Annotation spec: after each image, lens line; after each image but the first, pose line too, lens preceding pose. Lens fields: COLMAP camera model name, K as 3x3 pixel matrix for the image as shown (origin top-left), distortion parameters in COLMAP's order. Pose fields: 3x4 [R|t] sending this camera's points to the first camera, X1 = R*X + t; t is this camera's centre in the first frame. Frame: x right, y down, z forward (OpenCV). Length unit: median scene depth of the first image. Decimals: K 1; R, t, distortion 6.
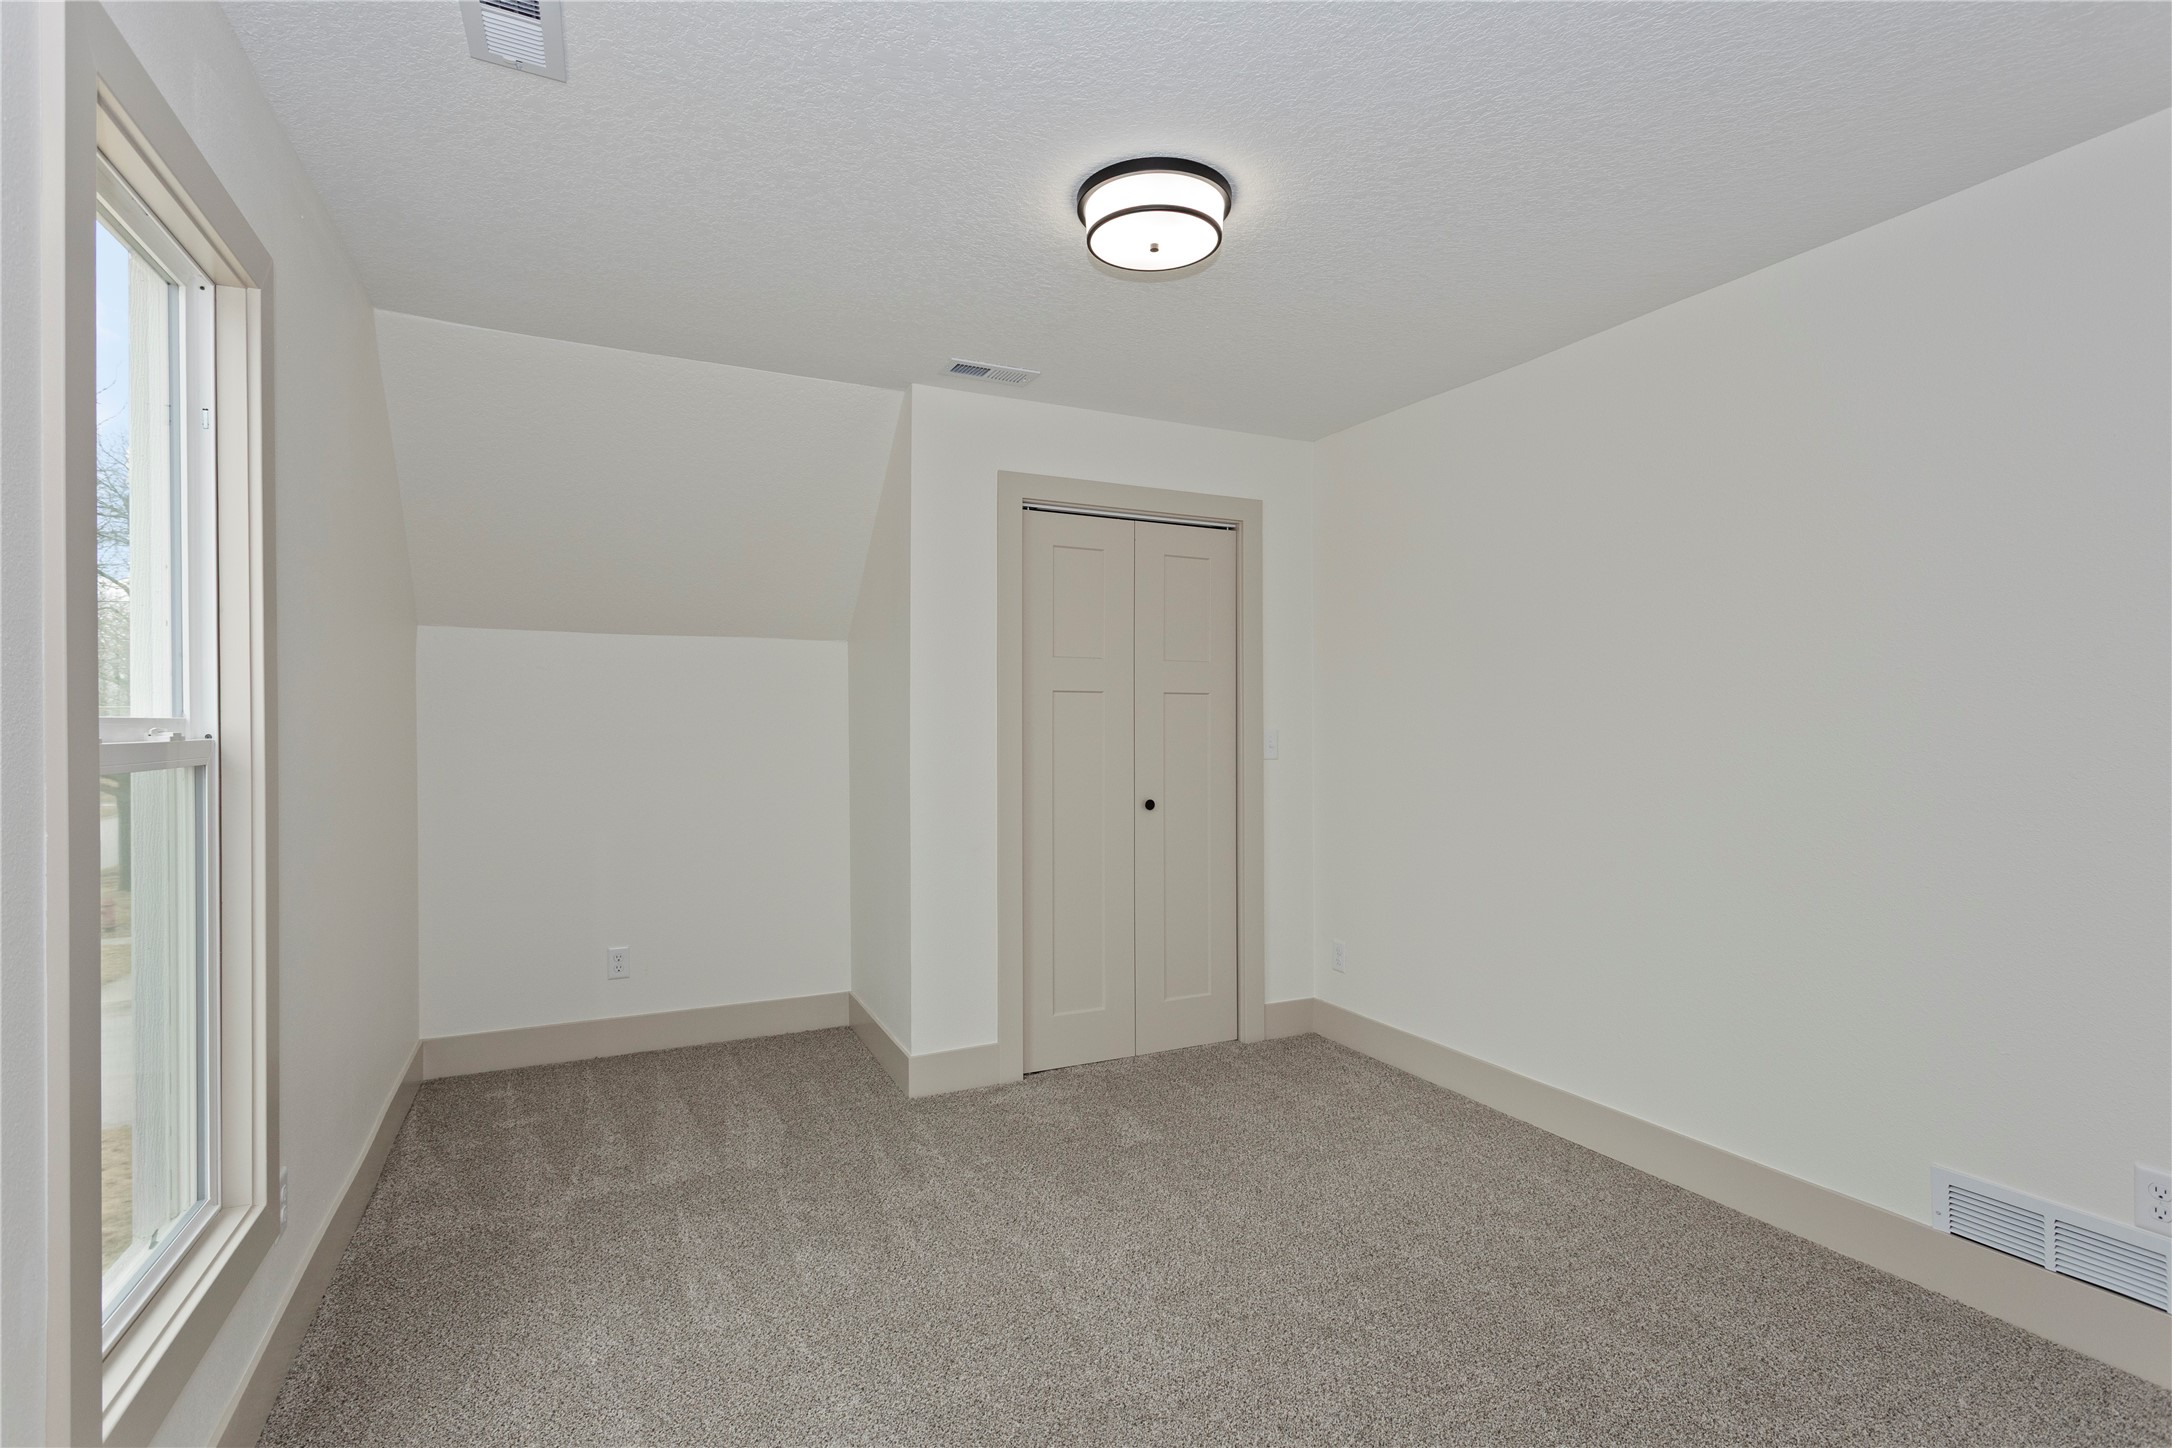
lens RADIAL K [[1042.8, 0, 1087.8], [0, 1042.8, 728.8], [0, 0, 1]] dist [0.005359, -0.000214]
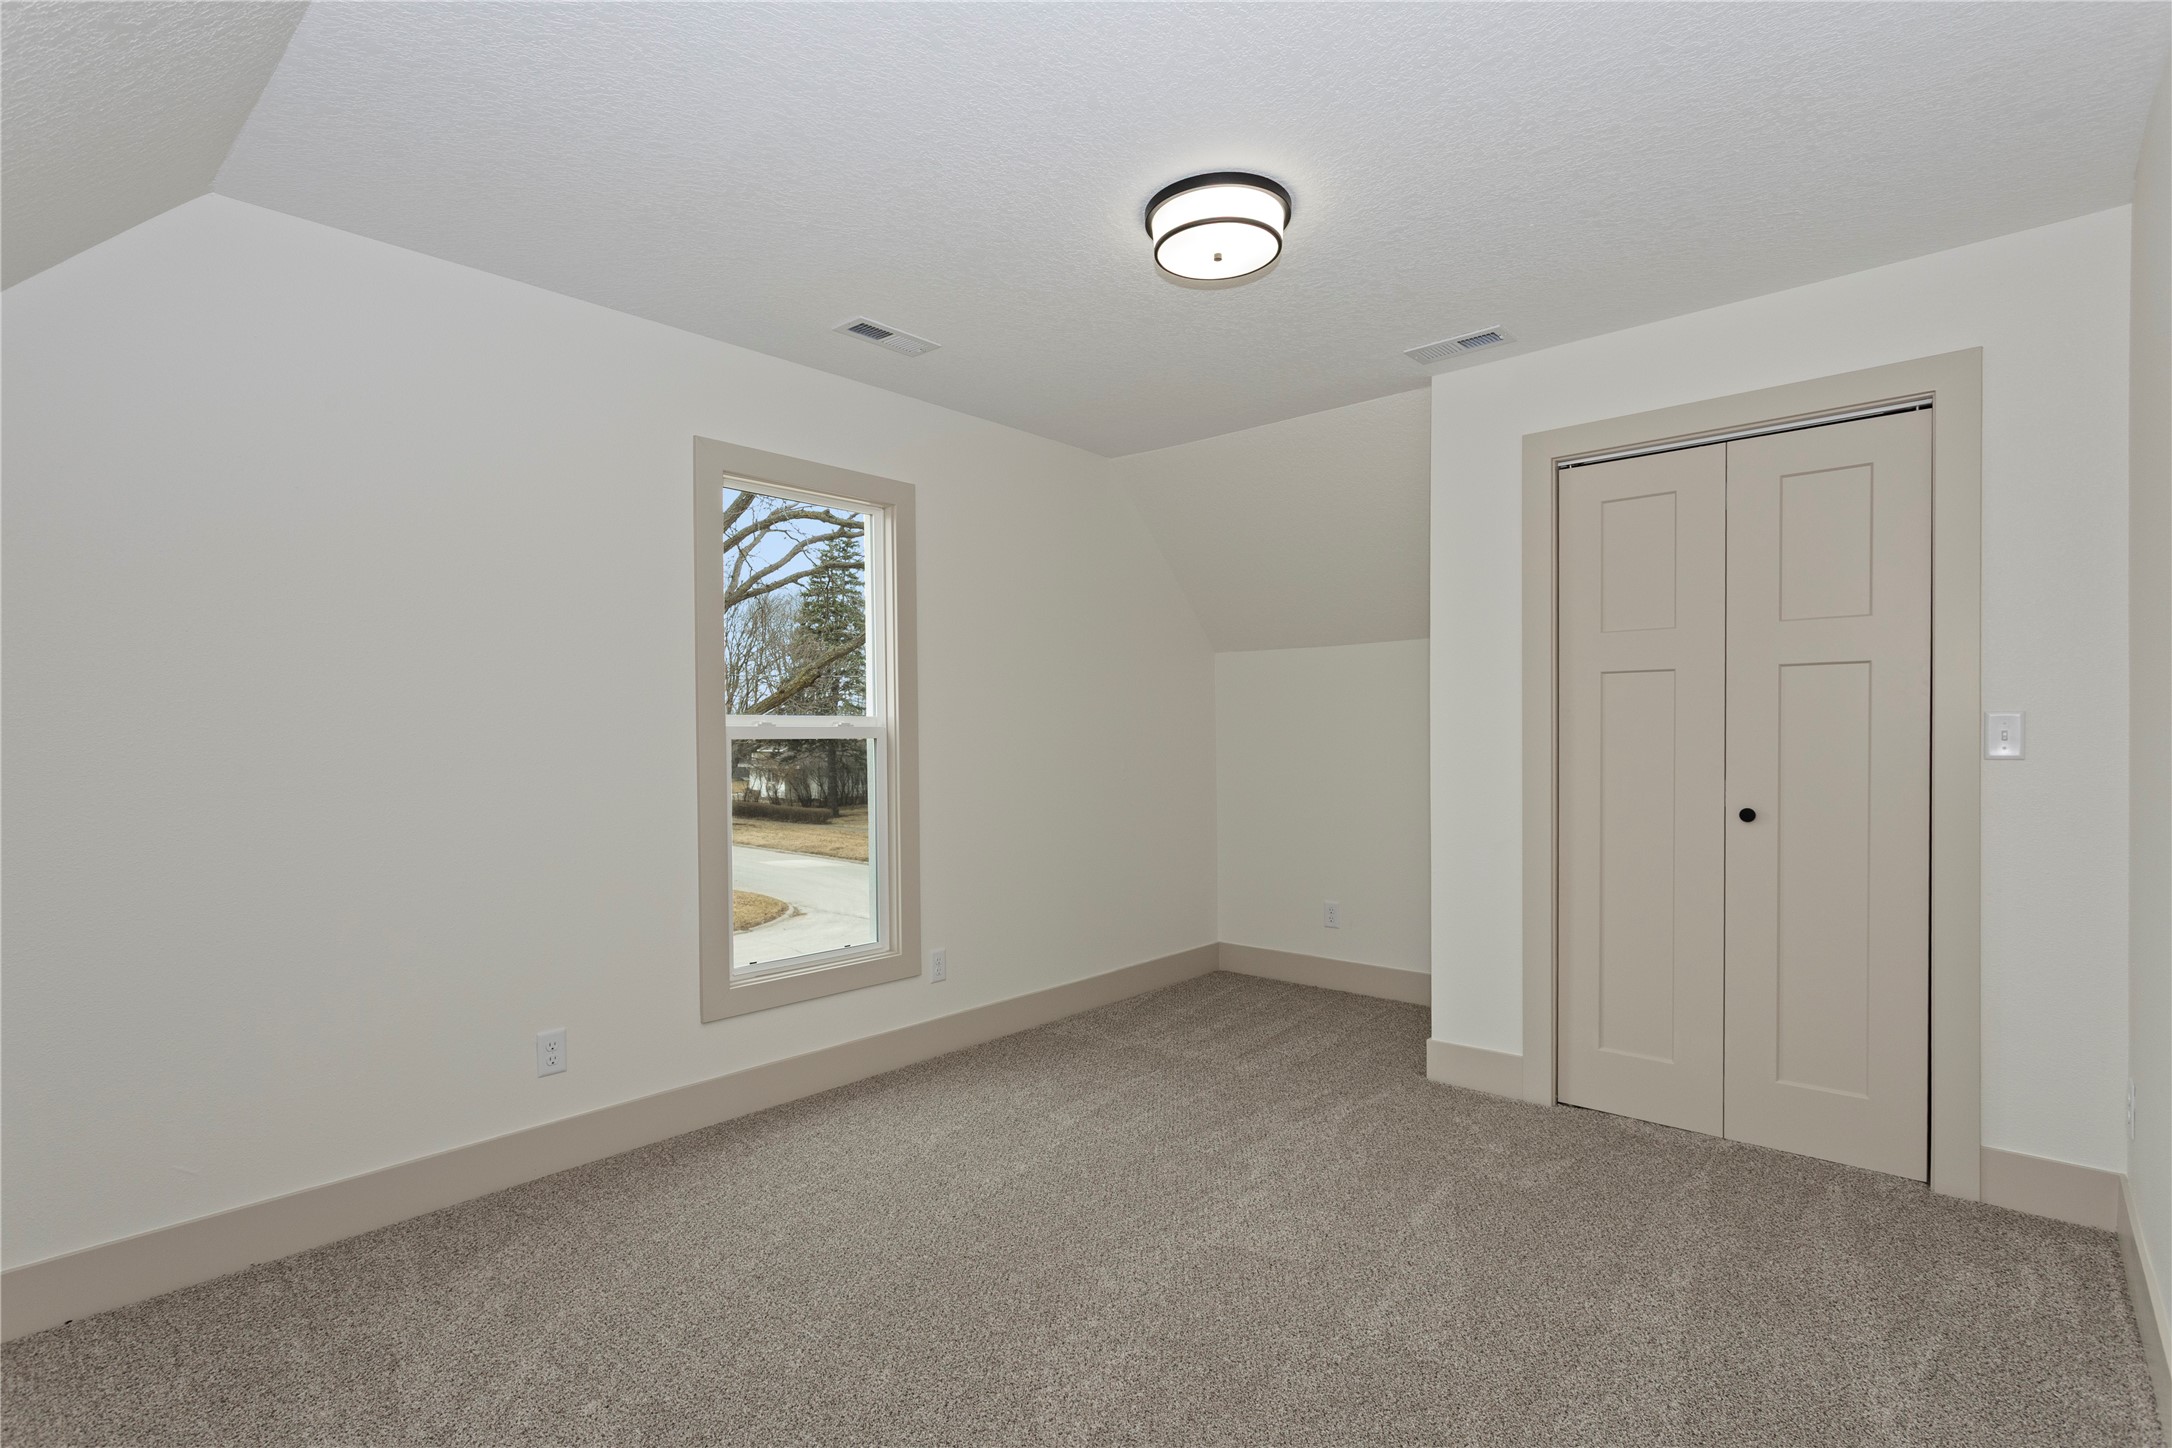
lens RADIAL K [[1042.8, 0, 1087.8], [0, 1042.8, 728.8], [0, 0, 1]] dist [0.005359, -0.000214]
pose [[0.377422, -0.009823, -0.925989, 0.617738], [-0.000031, 0.999944, -0.010620, 0.021773], [0.926042, 0.004037, 0.377400, 0.292140]]
